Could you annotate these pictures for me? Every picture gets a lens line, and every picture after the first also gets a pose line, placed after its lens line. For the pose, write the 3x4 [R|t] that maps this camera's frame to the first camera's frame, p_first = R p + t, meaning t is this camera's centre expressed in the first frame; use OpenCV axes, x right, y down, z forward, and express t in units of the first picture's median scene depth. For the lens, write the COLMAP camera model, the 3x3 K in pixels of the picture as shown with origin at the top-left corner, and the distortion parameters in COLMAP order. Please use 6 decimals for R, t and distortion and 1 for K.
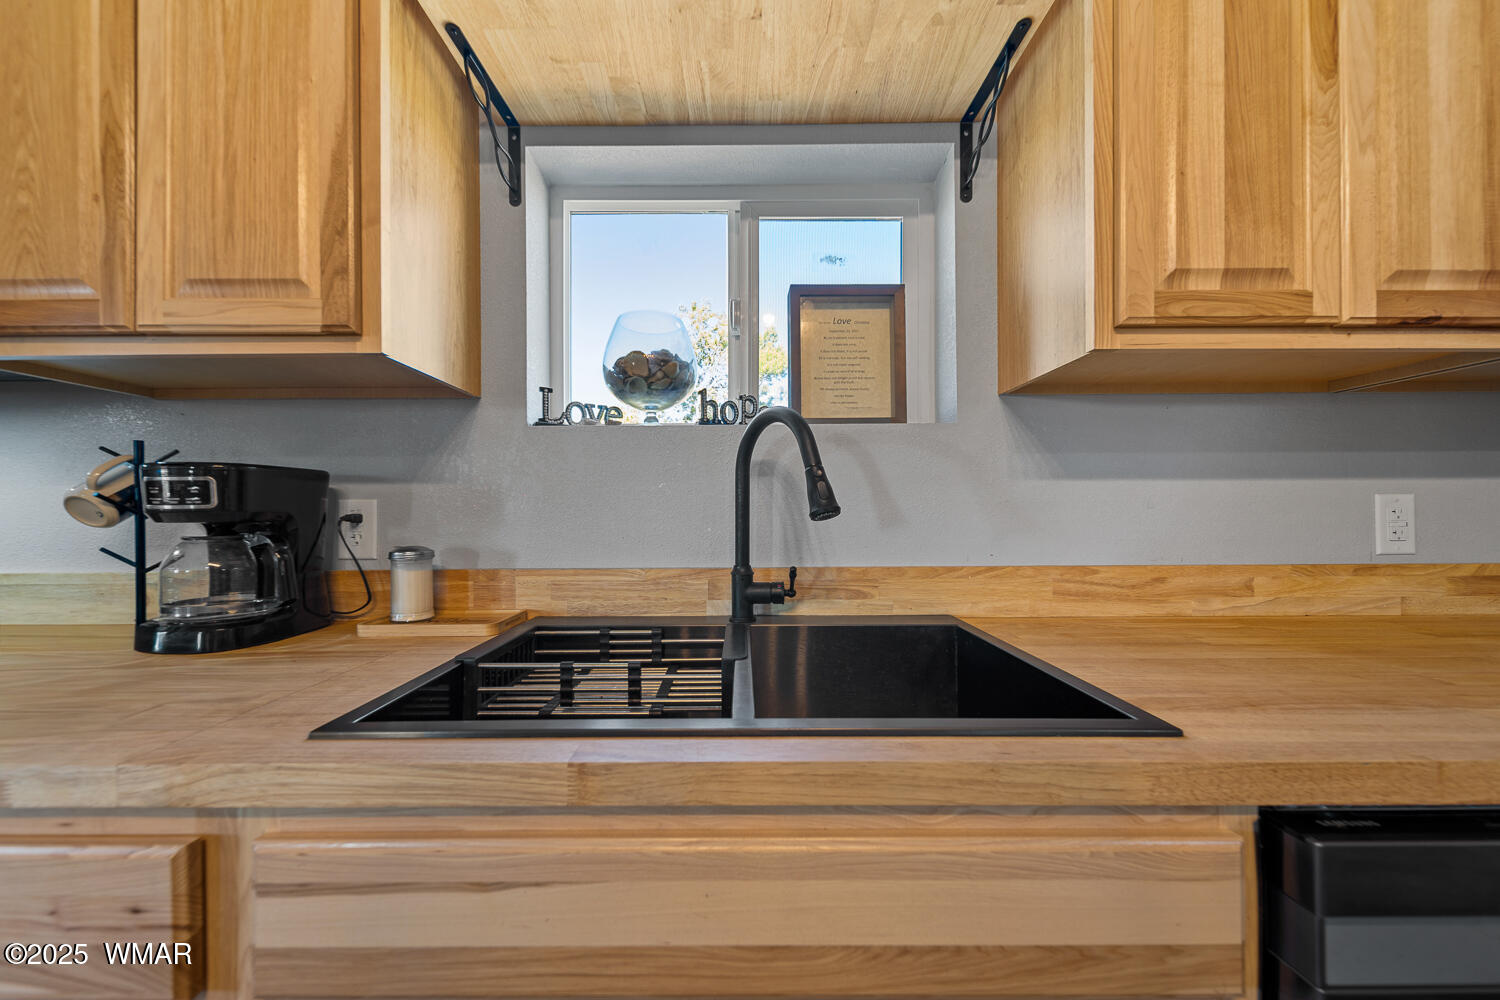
lens RADIAL K [[529.1, 0, 740.5], [0, 529.1, 507.4], [0, 0, 1]] dist [0.012659, -0.002557]
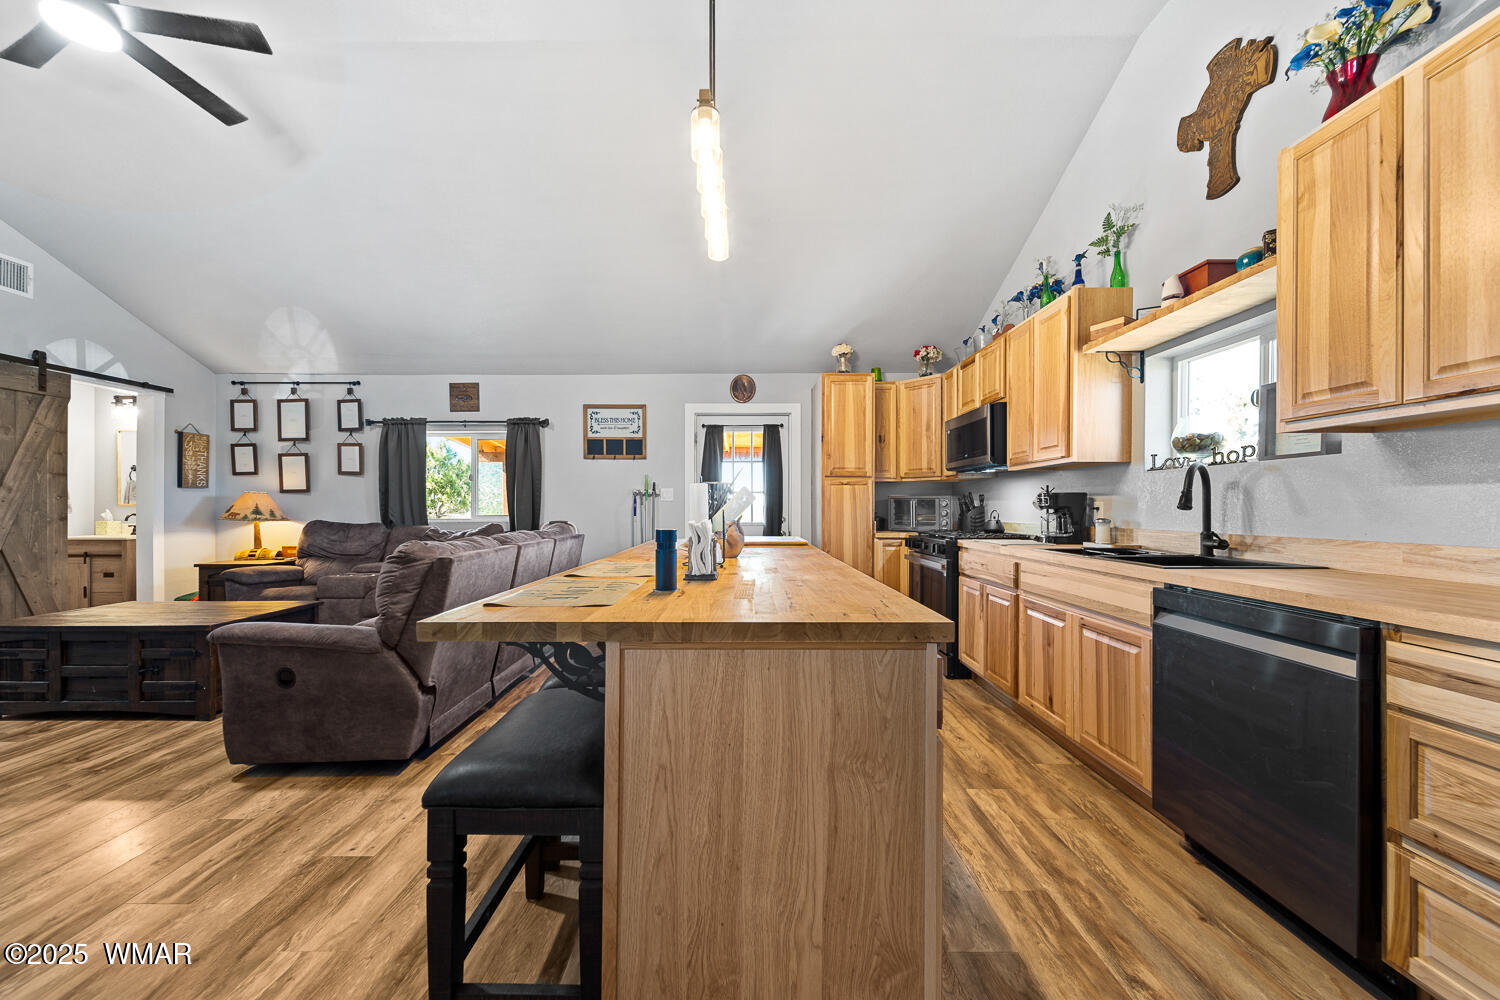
lens RADIAL K [[529.3, 0, 739.5], [0, 529.3, 508.3], [0, 0, 1]] dist [0.014682, -0.004707]
pose [[0.000198, 0.006753, -0.999977, 2.098858], [0.003728, 0.999970, 0.006754, -0.006752], [0.999993, -0.003729, 0.000173, -0.893104]]
